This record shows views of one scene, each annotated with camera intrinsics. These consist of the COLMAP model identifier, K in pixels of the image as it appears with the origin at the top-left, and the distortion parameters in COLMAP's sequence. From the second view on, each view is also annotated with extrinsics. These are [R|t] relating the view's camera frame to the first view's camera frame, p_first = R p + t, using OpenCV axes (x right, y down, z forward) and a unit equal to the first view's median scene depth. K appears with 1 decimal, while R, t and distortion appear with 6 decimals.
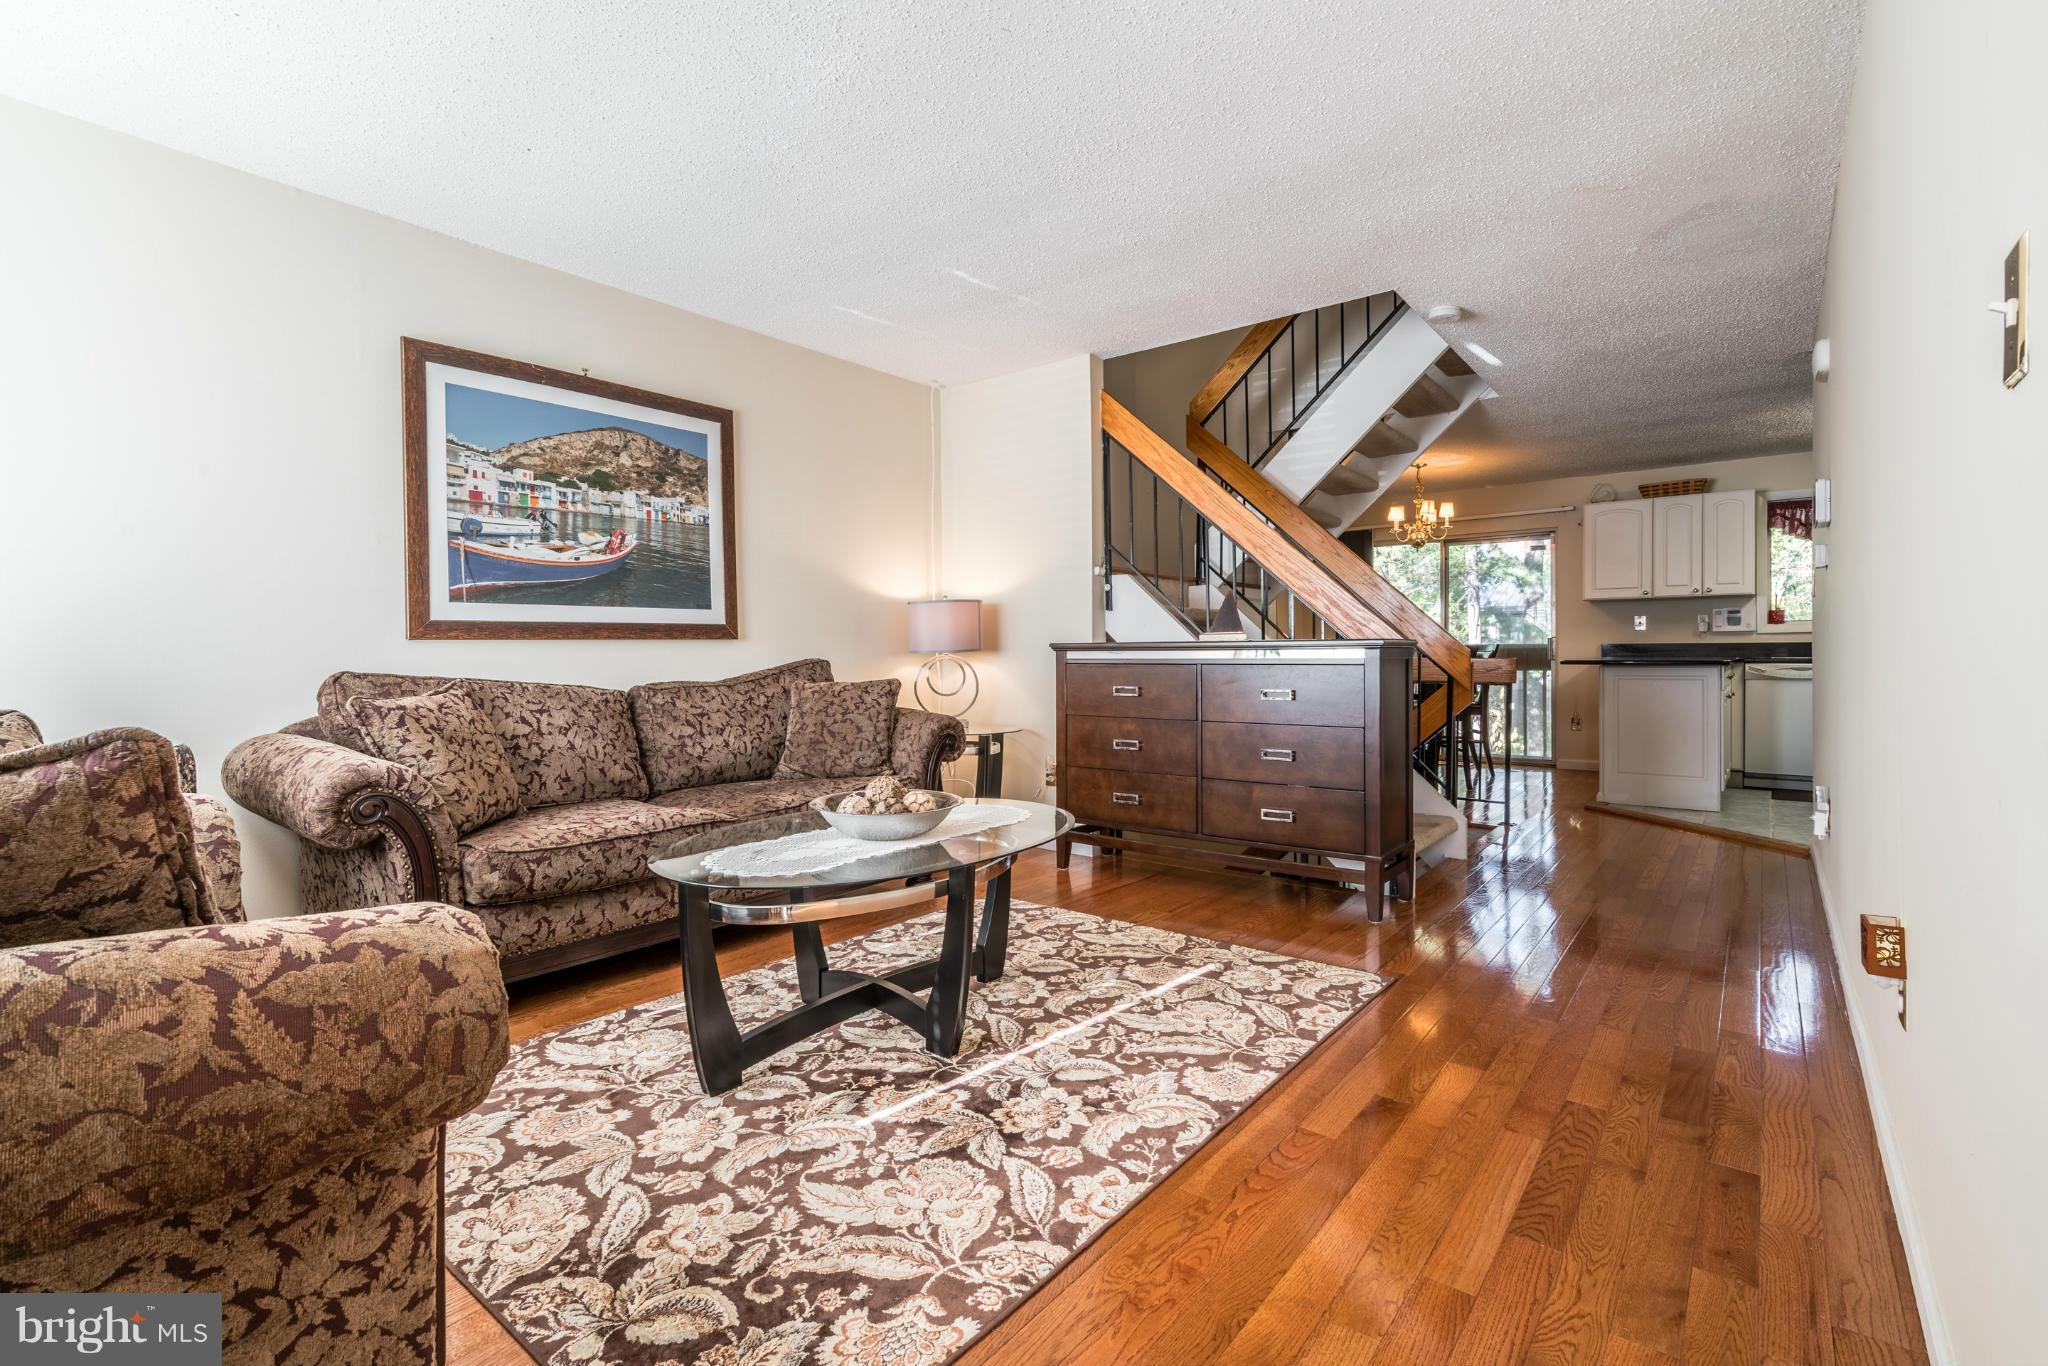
lens RADIAL K [[906.4, 0, 1034.4], [0, 906.4, 665.9], [0, 0, 1]] dist [-0.006741, 0.000880]
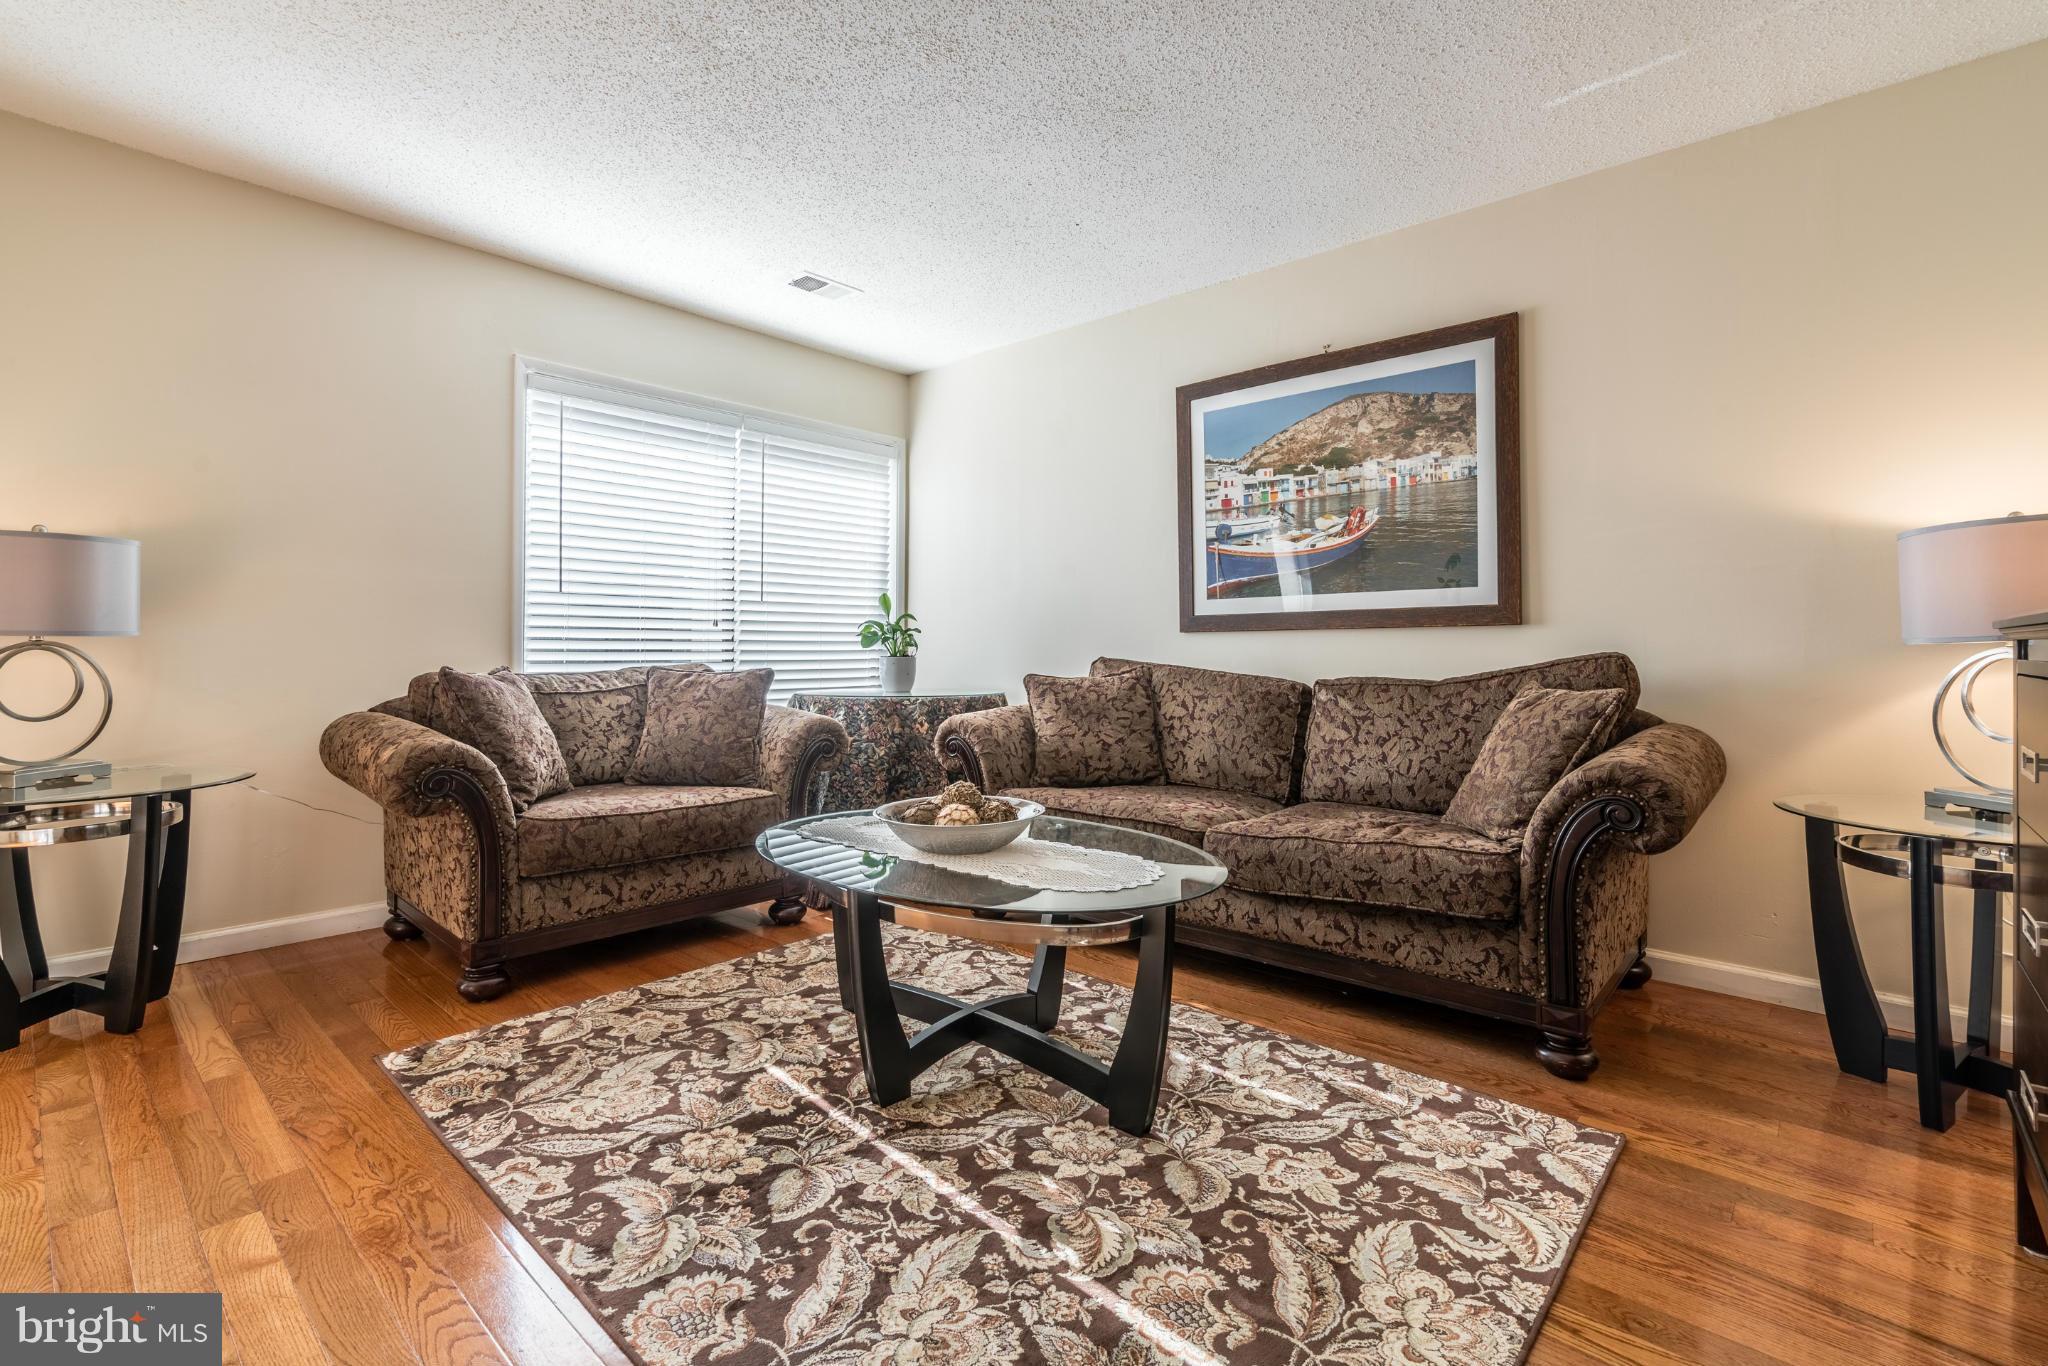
lens RADIAL K [[906.4, 0, 996.0], [0, 906.4, 643.4], [0, 0, 1]] dist [-0.006741, 0.000880]
pose [[-0.054589, -0.001398, -0.998508, 0.503736], [-0.016882, 0.999857, -0.000477, -0.008700], [0.998366, 0.016831, -0.054605, 0.753371]]
